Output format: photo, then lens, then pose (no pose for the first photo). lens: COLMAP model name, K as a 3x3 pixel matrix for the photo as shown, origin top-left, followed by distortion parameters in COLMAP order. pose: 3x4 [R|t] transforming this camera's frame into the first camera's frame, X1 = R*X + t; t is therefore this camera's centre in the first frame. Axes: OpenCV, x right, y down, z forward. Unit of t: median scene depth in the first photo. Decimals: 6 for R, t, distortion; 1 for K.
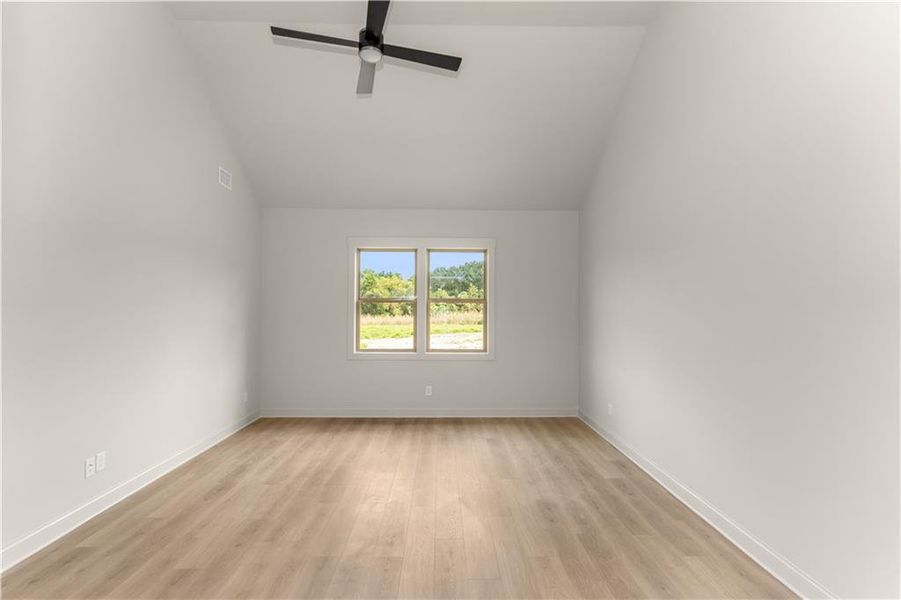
lens RADIAL K [[424.9, 0, 447.2], [0, 424.9, 297.3], [0, 0, 1]] dist [0.001352, 0.000300]
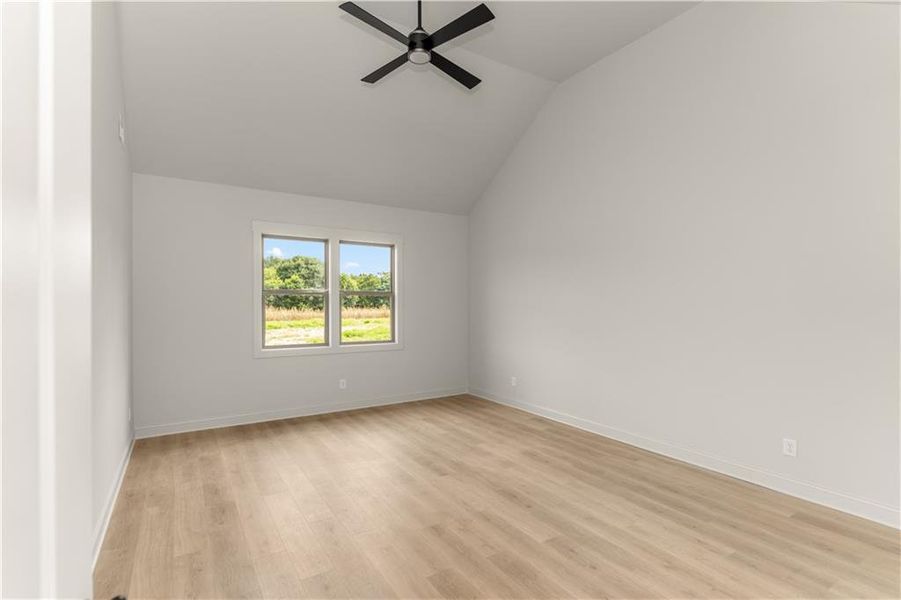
lens RADIAL K [[427.7, 0, 447.2], [0, 427.7, 303.5], [0, 0, 1]] dist [-0.000216, -0.000100]
pose [[0.856790, -0.005975, 0.515631, -0.408985], [-0.007992, 0.999659, 0.024863, 0.006863], [-0.515603, -0.025423, 0.856450, 0.029875]]
